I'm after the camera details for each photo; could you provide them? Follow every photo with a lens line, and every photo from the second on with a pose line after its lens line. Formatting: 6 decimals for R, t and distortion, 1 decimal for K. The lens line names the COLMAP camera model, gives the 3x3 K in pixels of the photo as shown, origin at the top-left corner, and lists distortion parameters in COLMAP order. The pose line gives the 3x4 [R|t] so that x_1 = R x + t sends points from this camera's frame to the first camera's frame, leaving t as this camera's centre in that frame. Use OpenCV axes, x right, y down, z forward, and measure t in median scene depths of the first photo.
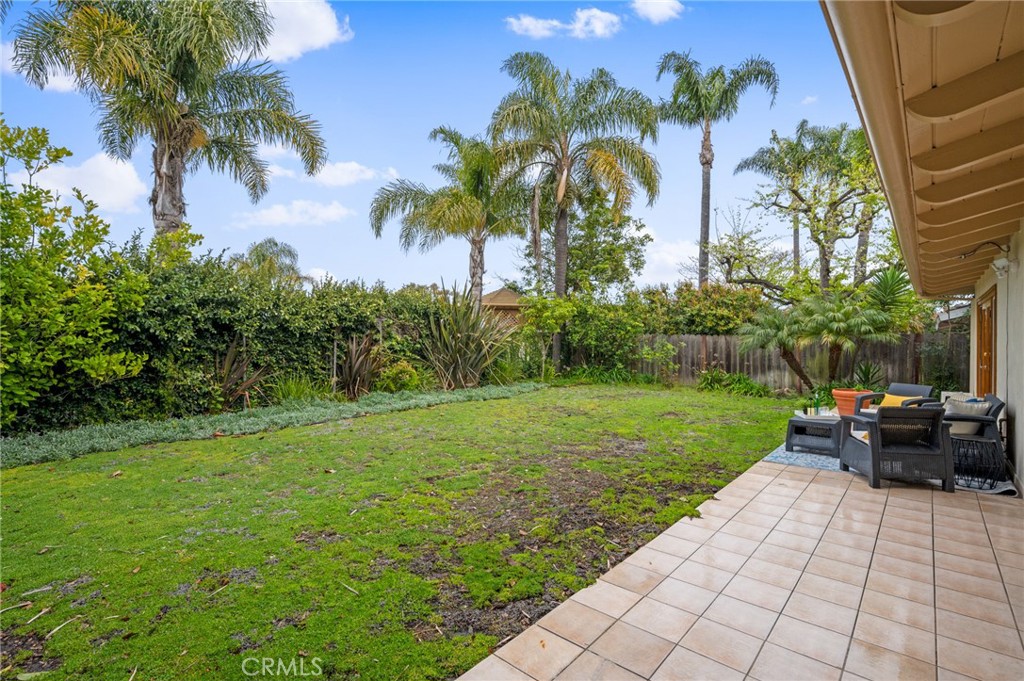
lens RADIAL K [[467.4, 0, 517.0], [0, 467.4, 340.0], [0, 0, 1]] dist [-0.002255, -0.000445]
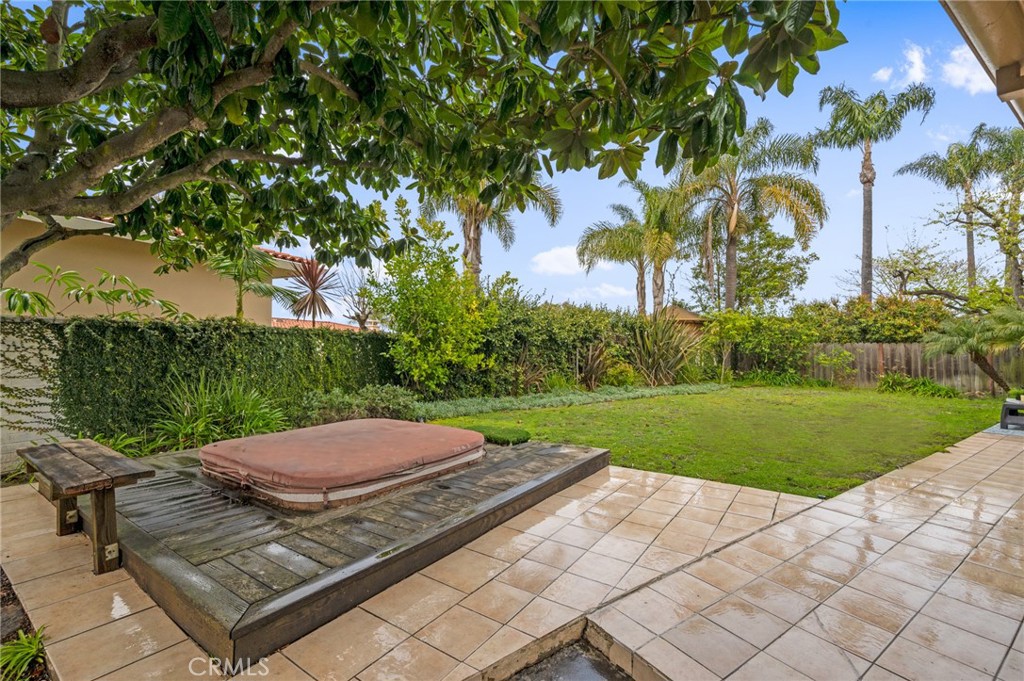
lens RADIAL K [[441.2, 0, 510.4], [0, 441.2, 340.4], [0, 0, 1]] dist [-0.000500, 0.001568]
pose [[0.968125, -0.009192, -0.250298, -0.188683], [0.001712, 0.999546, -0.030083, 0.013681], [0.250461, 0.028696, 0.967701, -0.232209]]
